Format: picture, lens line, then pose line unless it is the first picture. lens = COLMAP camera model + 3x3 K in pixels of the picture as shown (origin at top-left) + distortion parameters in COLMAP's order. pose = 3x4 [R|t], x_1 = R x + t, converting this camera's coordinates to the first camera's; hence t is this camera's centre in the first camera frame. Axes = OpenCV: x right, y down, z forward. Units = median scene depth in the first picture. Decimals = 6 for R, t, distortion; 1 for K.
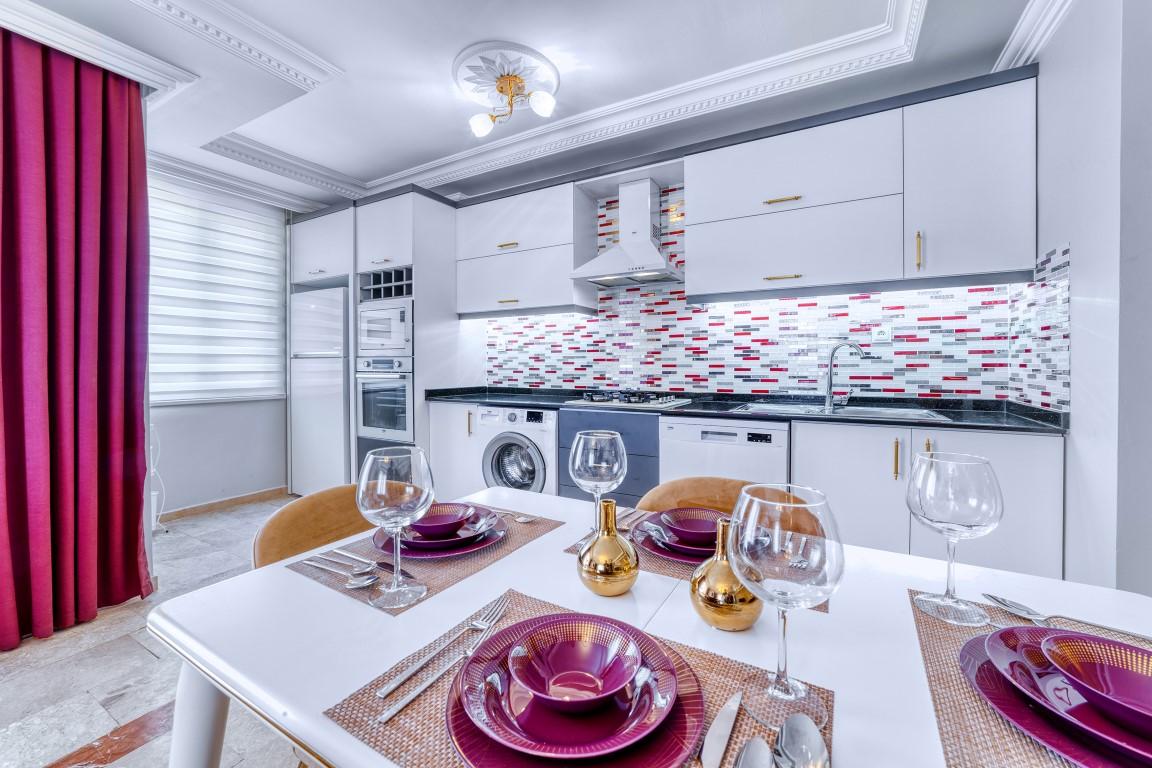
lens RADIAL K [[435.7, 0, 583.3], [0, 435.7, 364.1], [0, 0, 1]] dist [-0.001160, 0.000044]
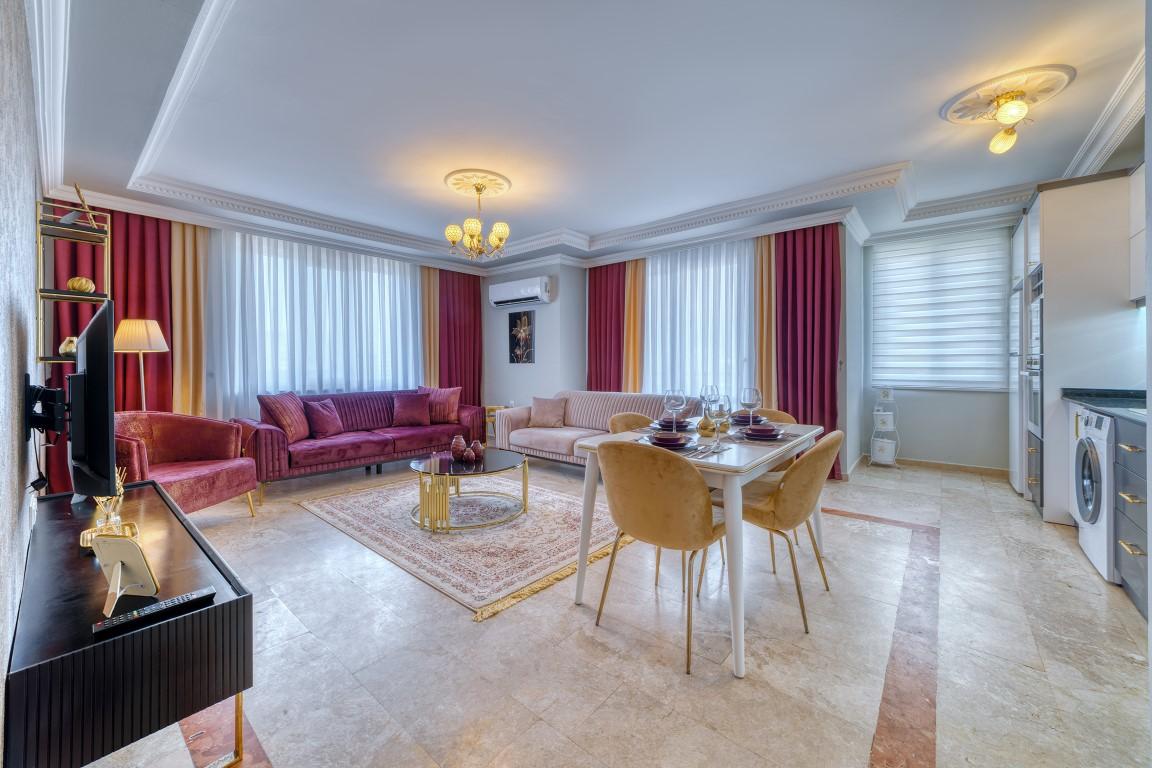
lens RADIAL K [[435.7, 0, 583.3], [0, 435.7, 364.1], [0, 0, 1]] dist [-0.001160, 0.000044]
pose [[-0.156982, 0.006496, -0.987580, 0.726440], [-0.003972, 0.999966, 0.007209, 0.002925], [0.987593, 0.005054, -0.156951, 0.103129]]
